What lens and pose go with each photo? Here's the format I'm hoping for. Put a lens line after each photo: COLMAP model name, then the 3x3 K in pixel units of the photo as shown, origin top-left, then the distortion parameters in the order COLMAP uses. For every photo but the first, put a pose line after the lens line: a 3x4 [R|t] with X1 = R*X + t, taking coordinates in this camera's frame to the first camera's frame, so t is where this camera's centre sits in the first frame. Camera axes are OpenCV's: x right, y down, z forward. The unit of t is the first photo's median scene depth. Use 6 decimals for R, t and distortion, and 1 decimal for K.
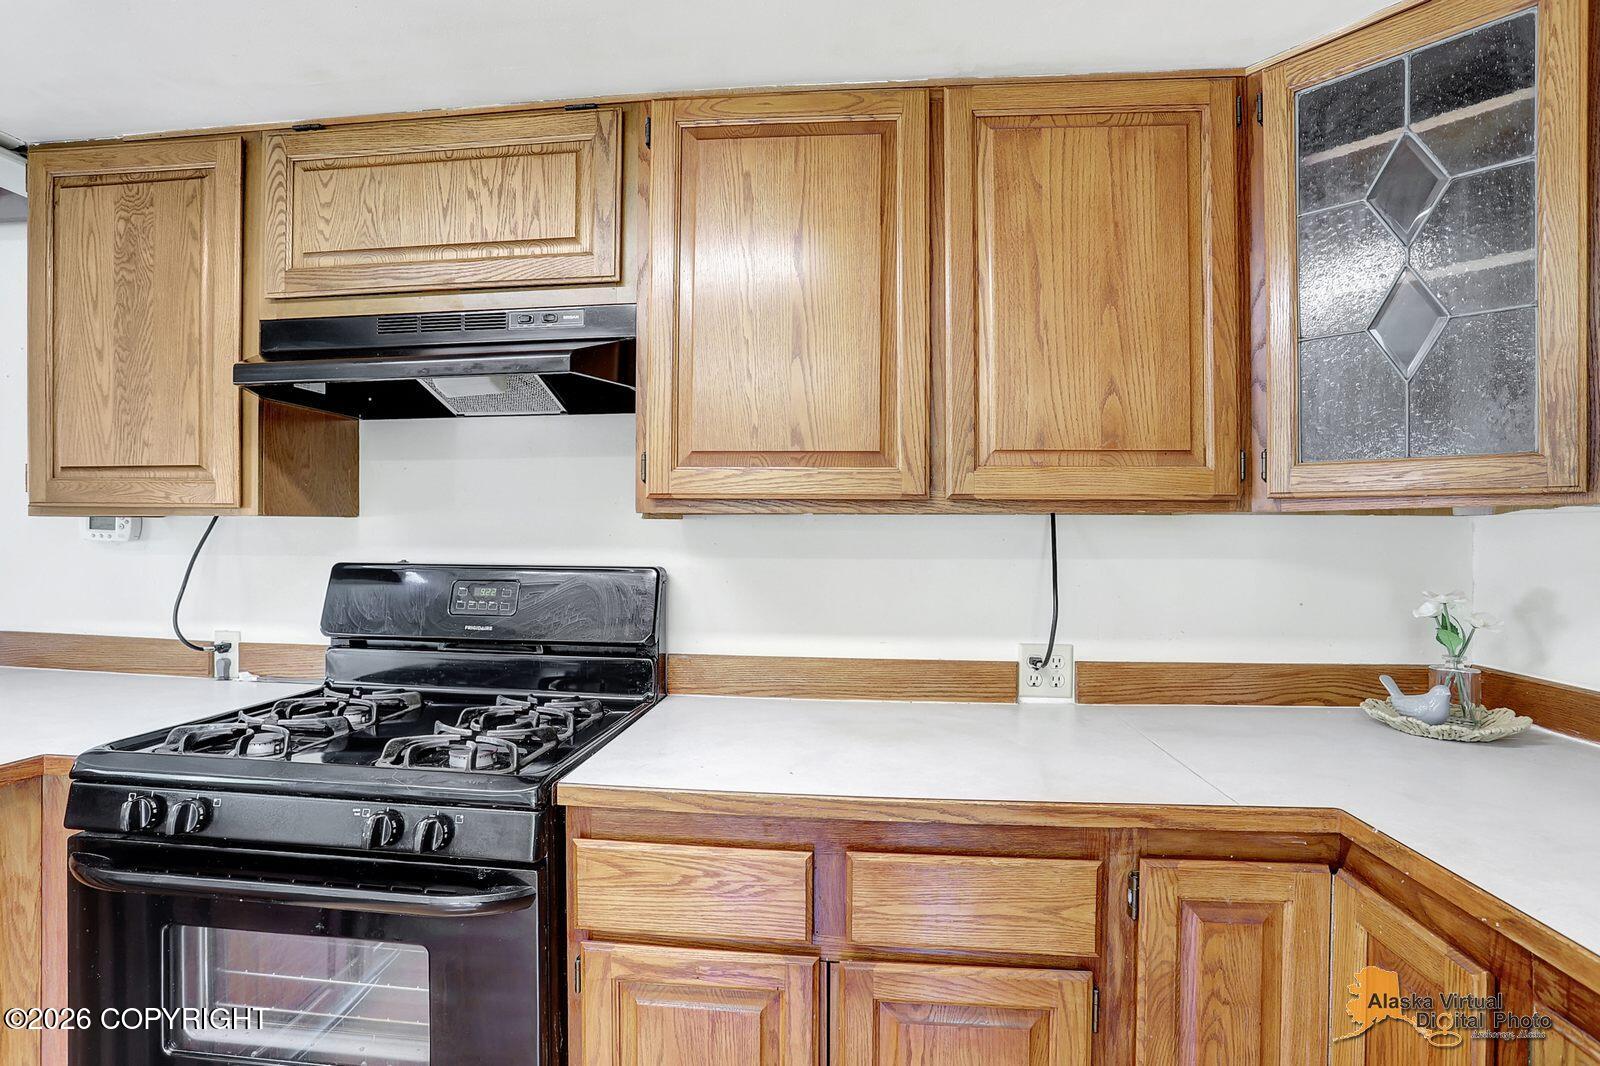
lens RADIAL K [[817.7, 0, 755.0], [0, 817.7, 503.3], [0, 0, 1]] dist [-0.046963, 0.018176]
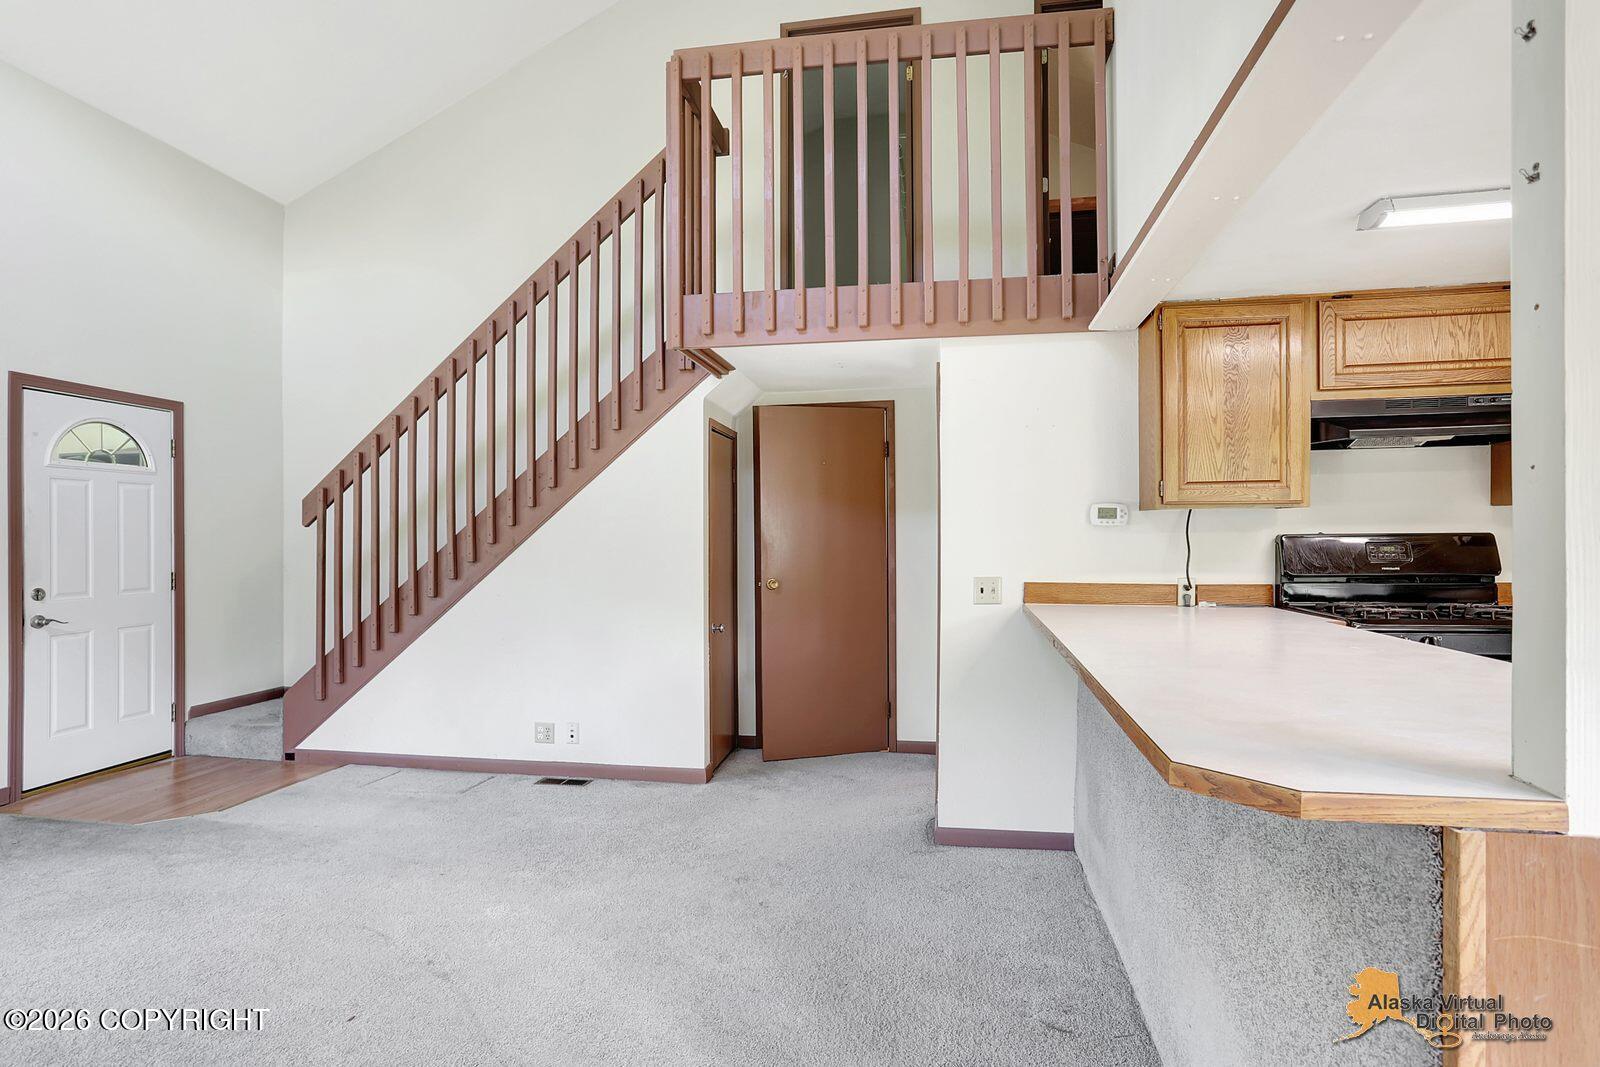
lens RADIAL K [[840.7, 0, 786.5], [0, 840.7, 535.5], [0, 0, 1]] dist [-0.020969, 0.013137]
pose [[0.998636, -0.011848, -0.050846, -0.167662], [0.013730, 0.999227, 0.036836, -0.000670], [0.050371, -0.037483, 0.998027, -0.095956]]
